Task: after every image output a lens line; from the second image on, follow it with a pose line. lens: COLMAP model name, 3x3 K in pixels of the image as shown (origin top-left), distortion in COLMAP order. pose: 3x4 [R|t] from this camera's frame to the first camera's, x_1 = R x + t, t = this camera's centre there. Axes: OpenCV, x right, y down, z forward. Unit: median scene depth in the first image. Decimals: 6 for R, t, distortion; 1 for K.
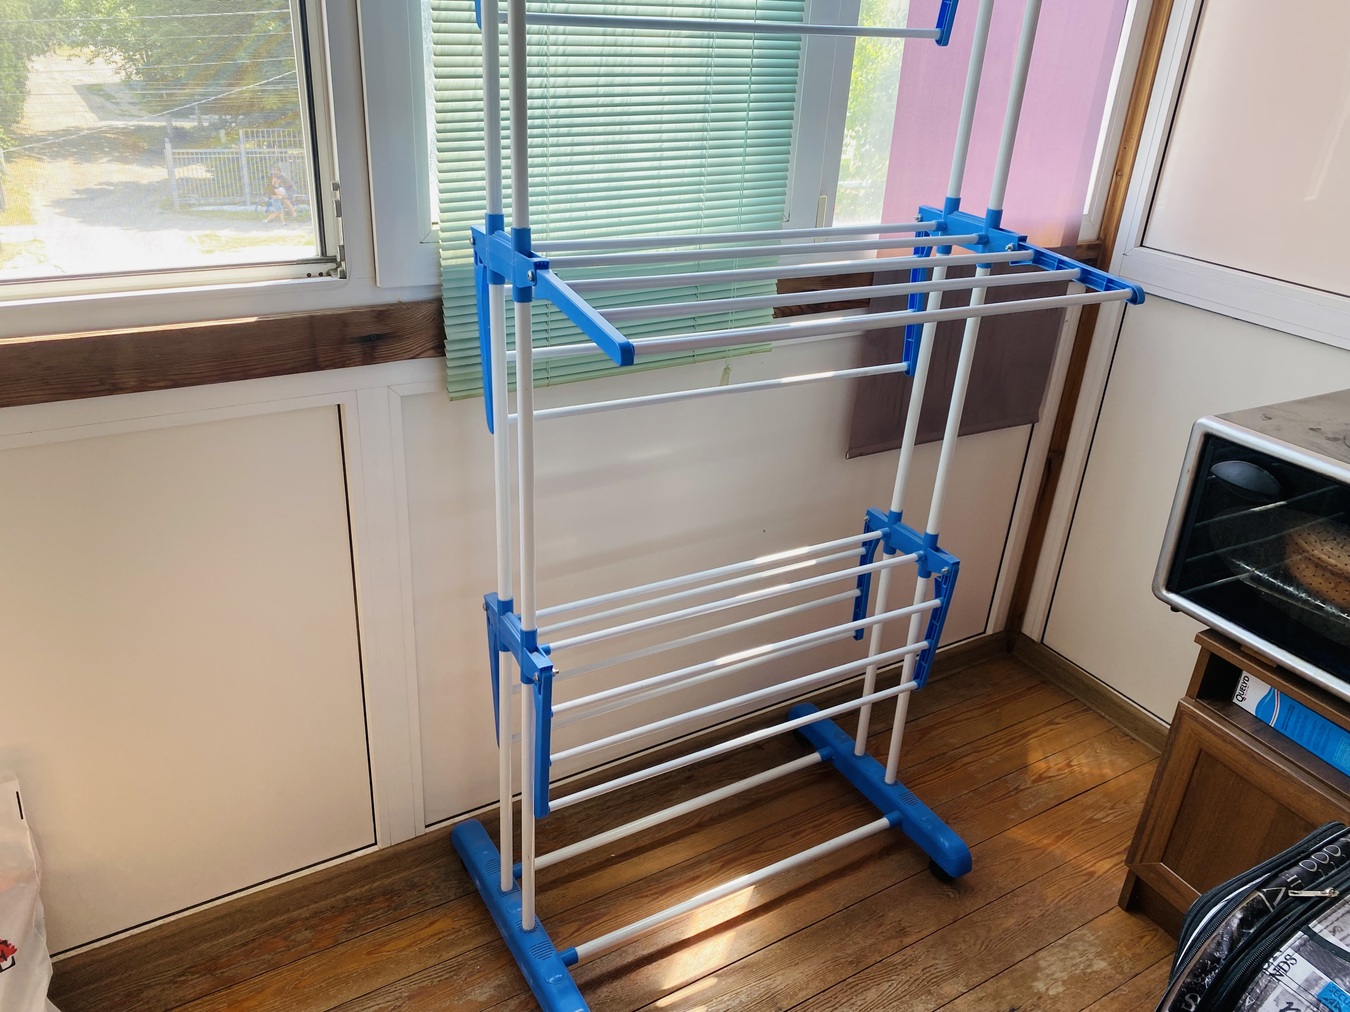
lens RADIAL K [[1044.9, 0, 675.0], [0, 1044.9, 506.0], [0, 0, 1]] dist [-0.007888, -0.009458]
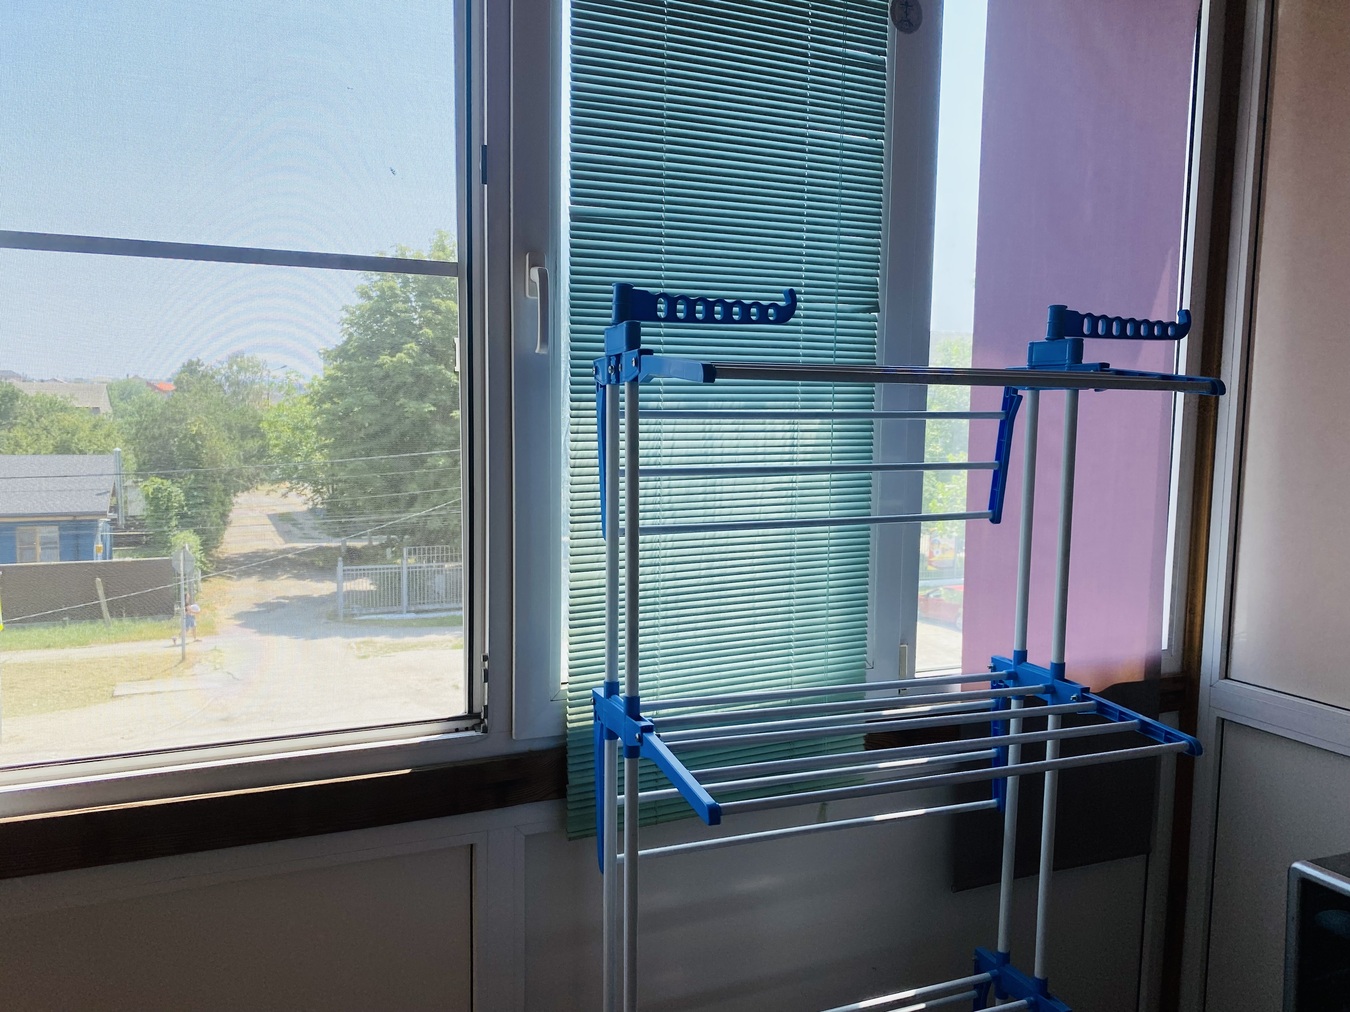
lens RADIAL K [[1043.7, 0, 660.6], [0, 1043.7, 509.0], [0, 0, 1]] dist [0.057354, -0.088460]
pose [[0.990865, -0.028240, -0.131864, 0.039315], [-0.021067, 0.933407, -0.358200, -0.026940], [0.133199, 0.357706, 0.924286, -0.145601]]
